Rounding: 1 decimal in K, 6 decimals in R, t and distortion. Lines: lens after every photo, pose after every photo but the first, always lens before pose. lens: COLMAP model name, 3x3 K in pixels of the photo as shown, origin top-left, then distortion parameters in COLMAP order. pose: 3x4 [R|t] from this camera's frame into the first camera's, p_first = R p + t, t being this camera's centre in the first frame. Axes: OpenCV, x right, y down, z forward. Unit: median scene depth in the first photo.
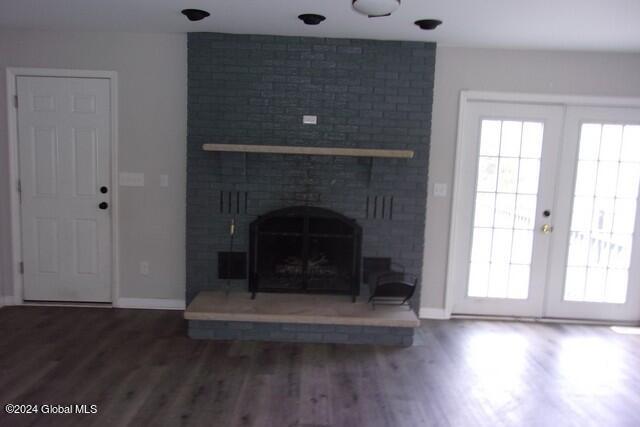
lens RADIAL K [[498.0, 0, 327.5], [0, 498.0, 204.1], [0, 0, 1]] dist [-0.020306, 0.025919]
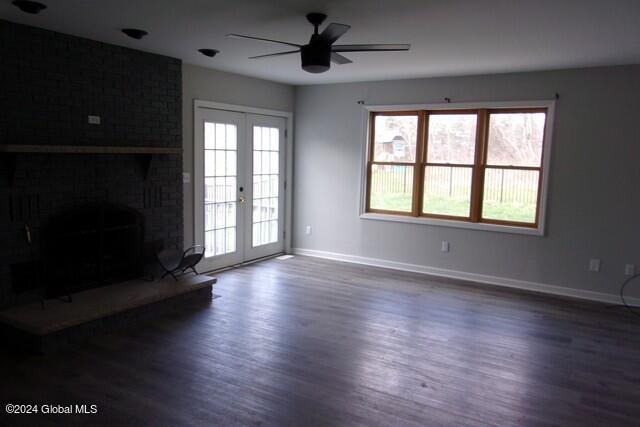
lens RADIAL K [[498.0, 0, 325.2], [0, 498.0, 217.1], [0, 0, 1]] dist [-0.020306, 0.025919]
pose [[0.526985, -0.139368, 0.838370, -0.665950], [0.090555, 0.990055, 0.107662, -0.034942], [-0.845036, 0.019182, 0.534364, 0.037510]]
